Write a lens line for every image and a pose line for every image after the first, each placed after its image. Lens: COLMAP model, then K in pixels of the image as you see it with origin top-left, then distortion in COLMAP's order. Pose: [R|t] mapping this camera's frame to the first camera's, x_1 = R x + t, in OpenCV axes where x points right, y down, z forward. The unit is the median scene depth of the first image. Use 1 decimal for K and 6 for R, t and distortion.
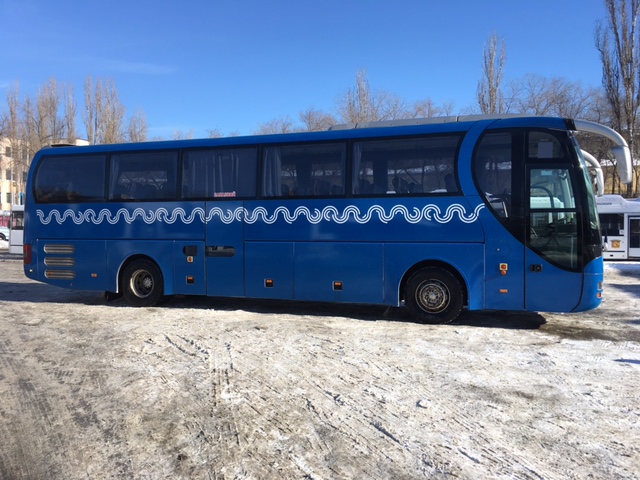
lens RADIAL K [[565.4, 0, 320.0], [0, 565.4, 240.0], [0, 0, 1]] dist [0.002833, 0.000083]
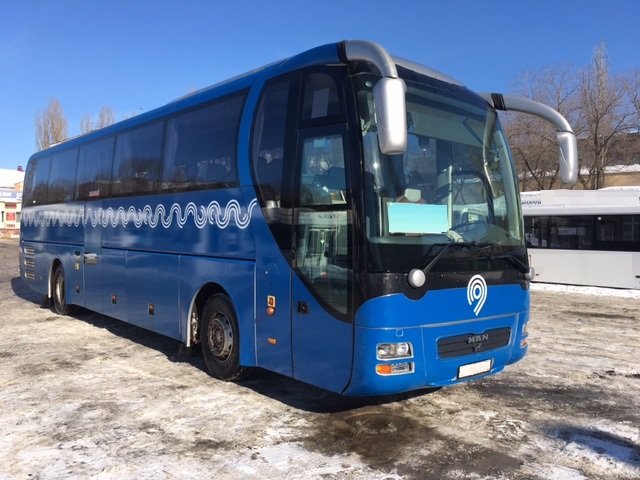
lens RADIAL K [[565.4, 0, 320.0], [0, 565.4, 240.0], [0, 0, 1]] dist [0.002833, 0.000083]
pose [[0.889598, 0.019249, -0.456338, 0.575823], [-0.019632, 0.999800, 0.003901, -0.019756], [0.456322, 0.005488, 0.889798, 0.423450]]
